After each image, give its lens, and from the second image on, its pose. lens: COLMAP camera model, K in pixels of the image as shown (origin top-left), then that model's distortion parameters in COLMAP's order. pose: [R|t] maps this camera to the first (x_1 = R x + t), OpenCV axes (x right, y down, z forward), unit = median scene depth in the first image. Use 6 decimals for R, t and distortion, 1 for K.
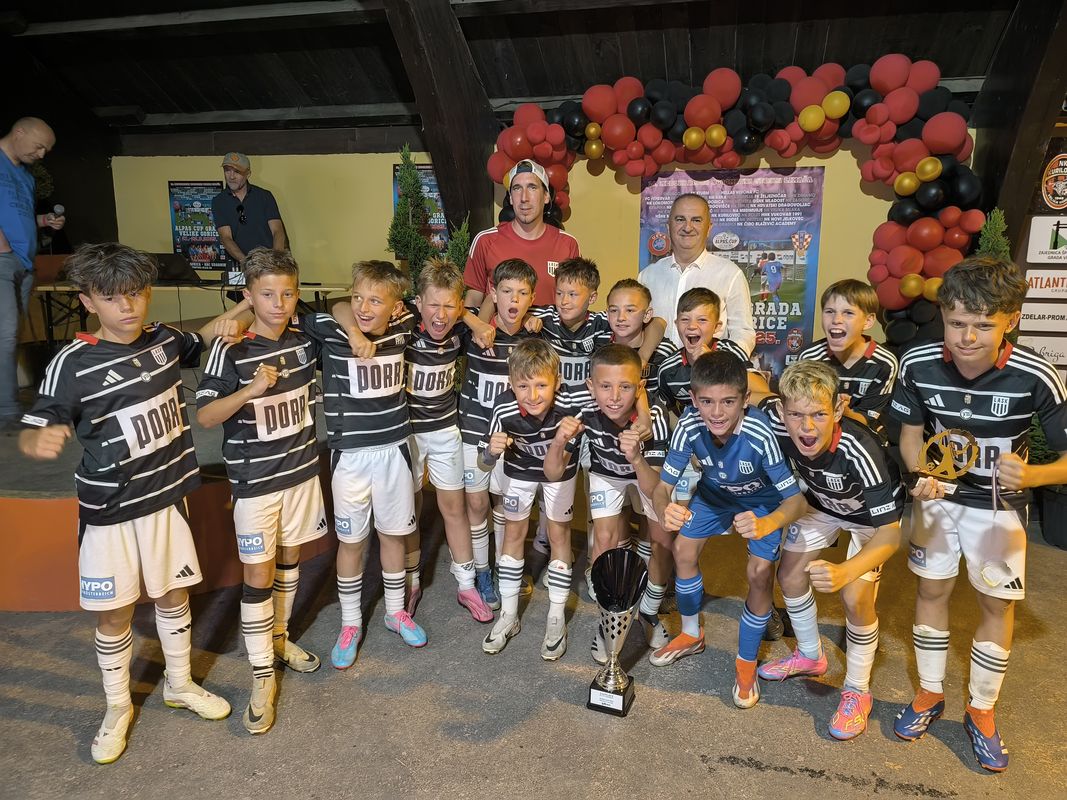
lens RADIAL K [[738.1, 0, 545.9], [0, 738.1, 397.9], [0, 0, 1]] dist [0.043416, -0.045210]
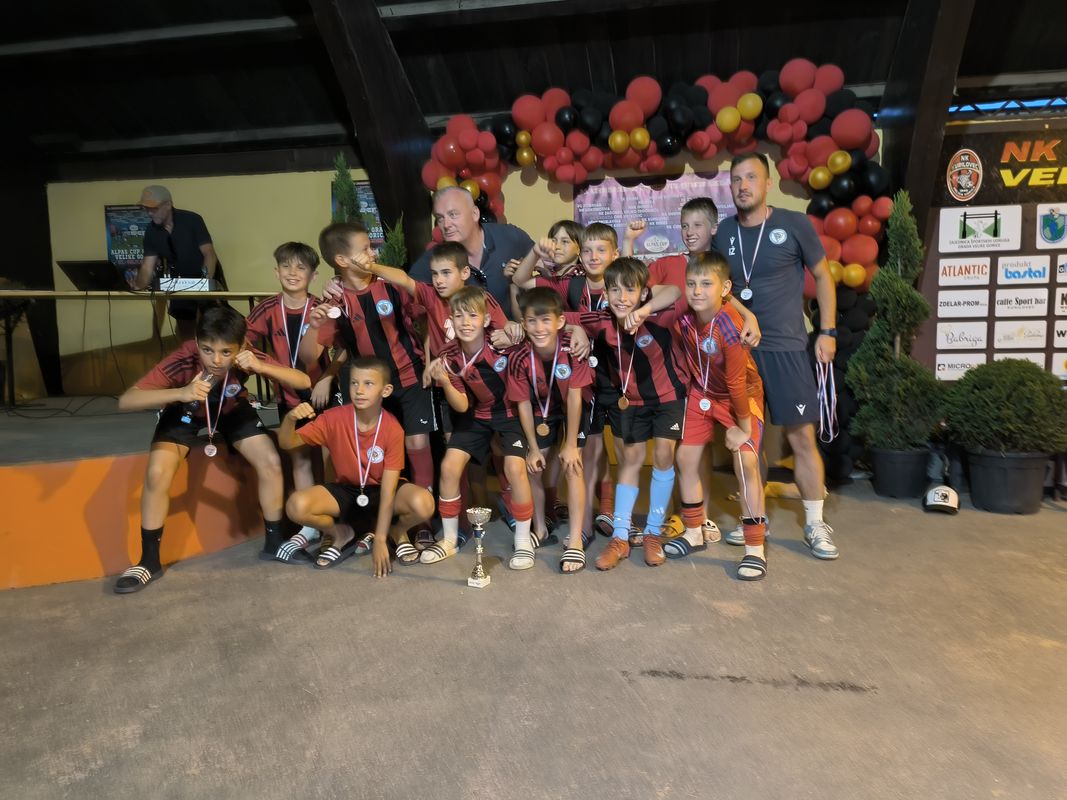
lens RADIAL K [[738.1, 0, 545.9], [0, 738.1, 397.9], [0, 0, 1]] dist [0.043416, -0.045210]
pose [[0.998344, -0.028333, 0.050064, 0.032993], [0.032914, 0.995104, -0.093193, 0.098780], [-0.047178, 0.094687, 0.994389, 0.003005]]
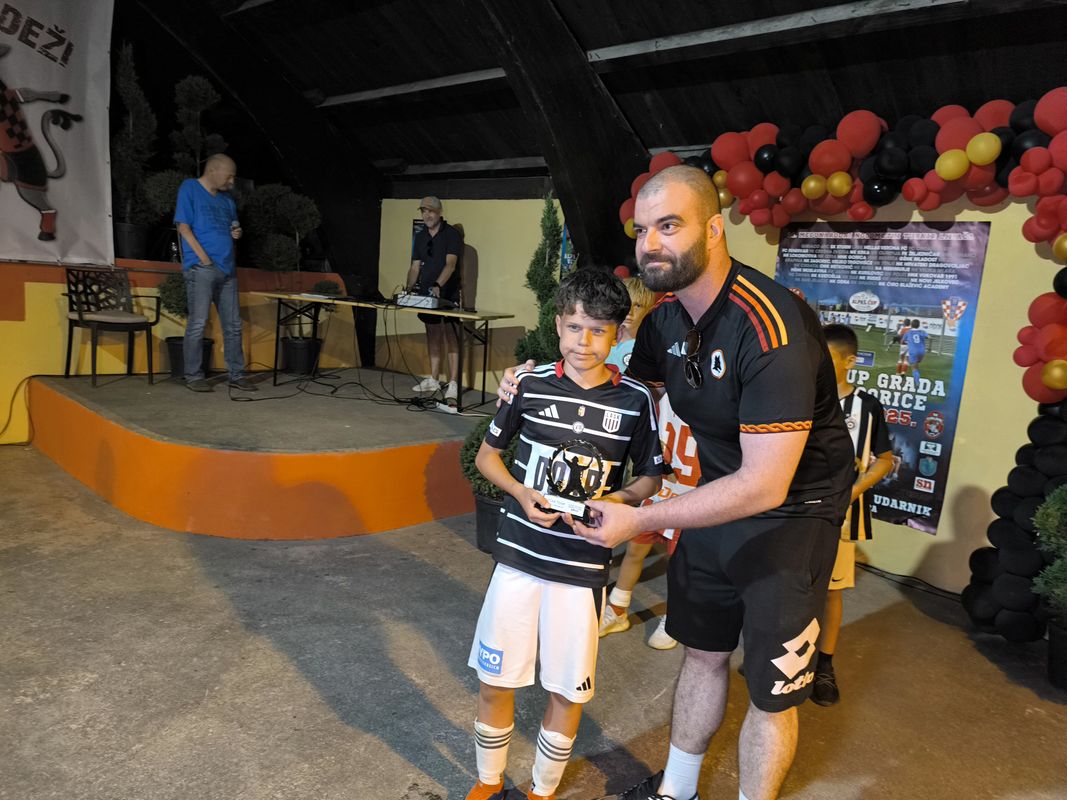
lens RADIAL K [[738.1, 0, 545.9], [0, 738.1, 397.9], [0, 0, 1]] dist [0.043416, -0.045210]
pose [[0.878702, 0.138977, -0.456692, 0.349681], [-0.165881, 0.985960, -0.019124, -0.020863], [0.447622, 0.092561, 0.889419, 0.061052]]
